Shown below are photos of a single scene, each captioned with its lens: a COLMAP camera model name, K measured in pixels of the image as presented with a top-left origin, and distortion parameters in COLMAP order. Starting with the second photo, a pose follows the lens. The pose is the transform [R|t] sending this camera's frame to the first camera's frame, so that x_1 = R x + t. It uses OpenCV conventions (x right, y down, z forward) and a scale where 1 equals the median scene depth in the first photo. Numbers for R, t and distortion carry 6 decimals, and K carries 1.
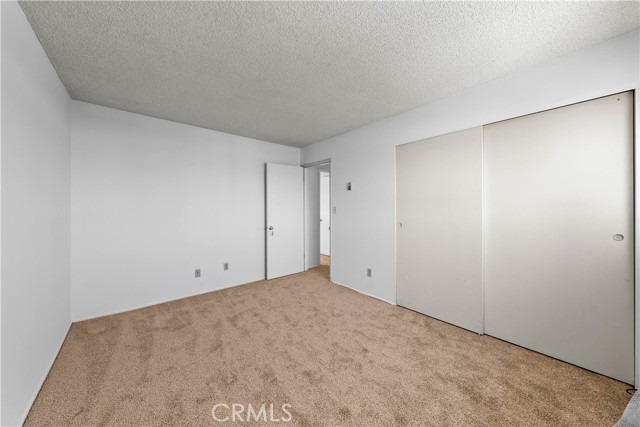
lens RADIAL K [[221.6, 0, 320.3], [0, 221.6, 210.7], [0, 0, 1]] dist [0.001079, 0.000059]
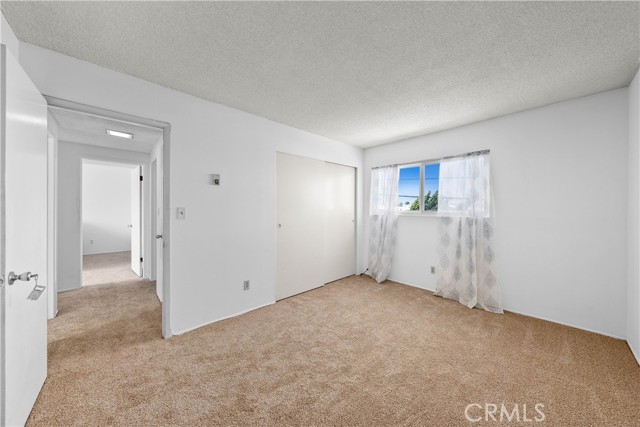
lens RADIAL K [[221.6, 0, 323.2], [0, 221.6, 210.9], [0, 0, 1]] dist [0.001079, 0.000059]
pose [[-0.033223, -0.014656, 0.999341, -0.759319], [0.001830, 0.999890, 0.014725, -0.023920], [-0.999446, 0.002318, -0.033192, 0.860569]]
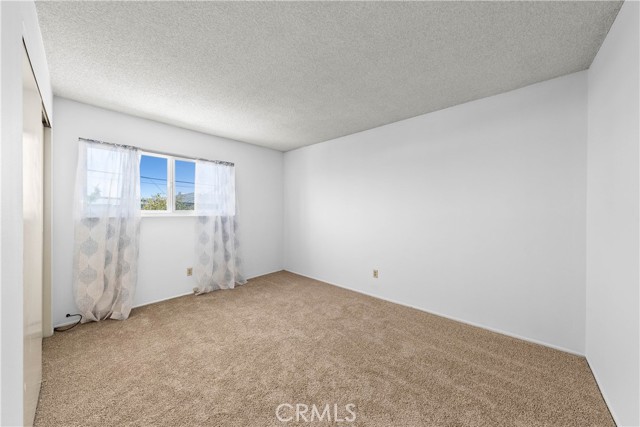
lens RADIAL K [[221.6, 0, 319.8], [0, 221.6, 211.4], [0, 0, 1]] dist [0.001079, 0.000059]
pose [[-0.993907, -0.013333, -0.109416, -0.089593], [-0.014968, 0.999788, 0.014140, -0.027656], [0.109205, 0.015691, -0.993895, 1.488615]]
